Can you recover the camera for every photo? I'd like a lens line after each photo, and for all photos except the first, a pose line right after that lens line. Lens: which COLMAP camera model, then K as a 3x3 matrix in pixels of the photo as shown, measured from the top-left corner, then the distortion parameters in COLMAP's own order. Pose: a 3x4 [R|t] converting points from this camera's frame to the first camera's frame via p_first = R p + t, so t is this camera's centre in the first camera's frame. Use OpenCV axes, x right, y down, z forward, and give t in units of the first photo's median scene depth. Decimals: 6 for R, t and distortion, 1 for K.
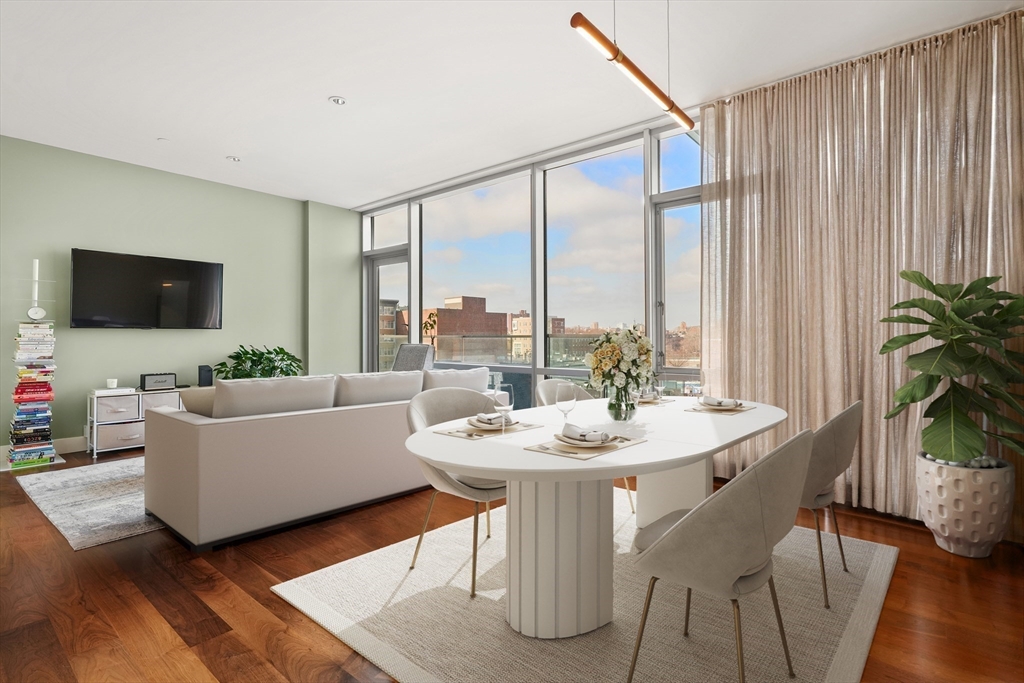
lens RADIAL K [[490.8, 0, 520.6], [0, 490.8, 330.8], [0, 0, 1]] dist [0.003589, -0.002596]
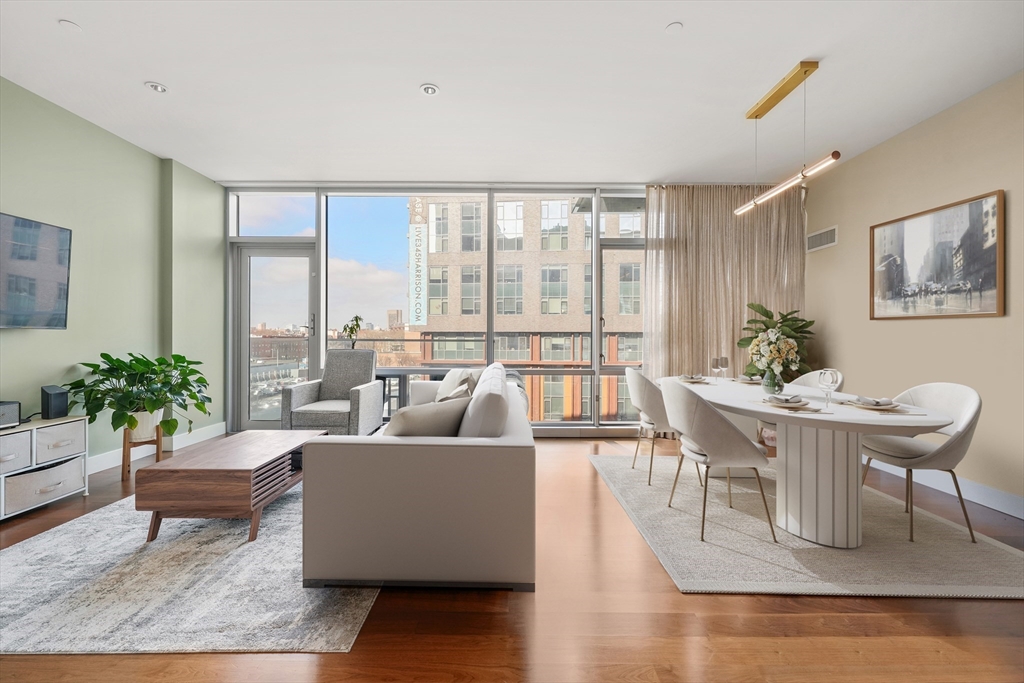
lens RADIAL K [[437.0, 0, 509.2], [0, 437.0, 337.4], [0, 0, 1]] dist [0.001126, -0.000347]
pose [[0.775399, 0.008332, 0.631417, -0.669262], [-0.014895, 0.999876, 0.005097, -0.005738], [-0.631296, -0.013357, 0.775427, 0.222382]]
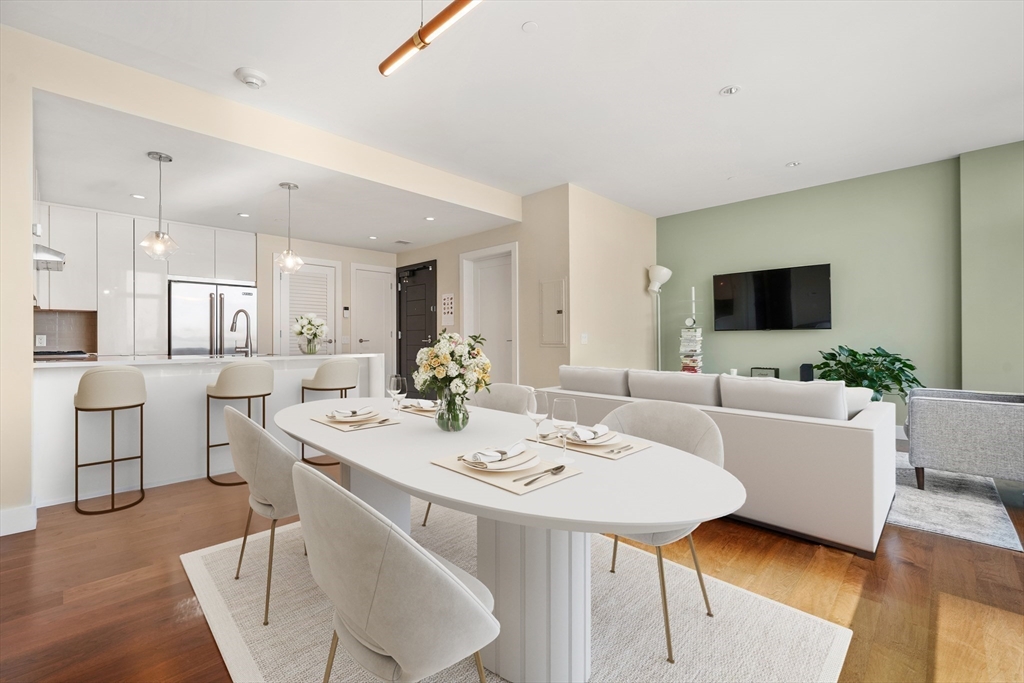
lens RADIAL K [[437.0, 0, 501.2], [0, 437.0, 340.7], [0, 0, 1]] dist [0.001126, -0.000347]
pose [[-0.086435, 0.005521, -0.996242, 0.436456], [0.020122, 0.999790, 0.003795, 0.006207], [0.996054, -0.019718, -0.086528, 0.522344]]
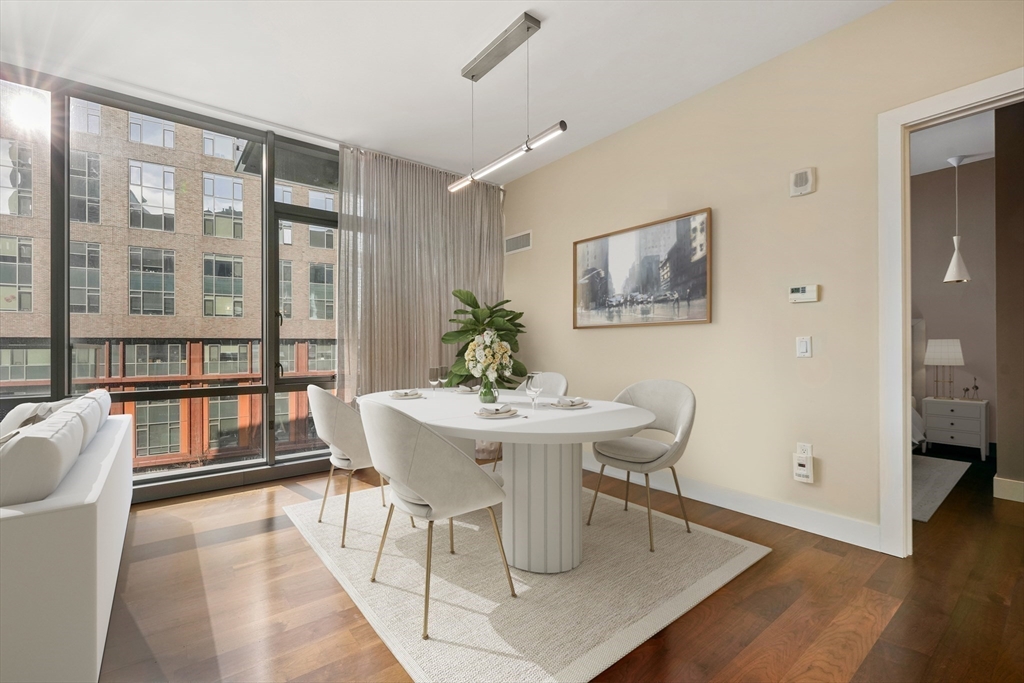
lens RADIAL K [[437.0, 0, 509.6], [0, 437.0, 343.7], [0, 0, 1]] dist [0.001126, -0.000347]
pose [[0.204202, 0.006754, 0.978906, -0.496499], [-0.009962, 0.999939, -0.004821, -0.005677], [-0.978878, -0.008768, 0.204257, 0.395849]]
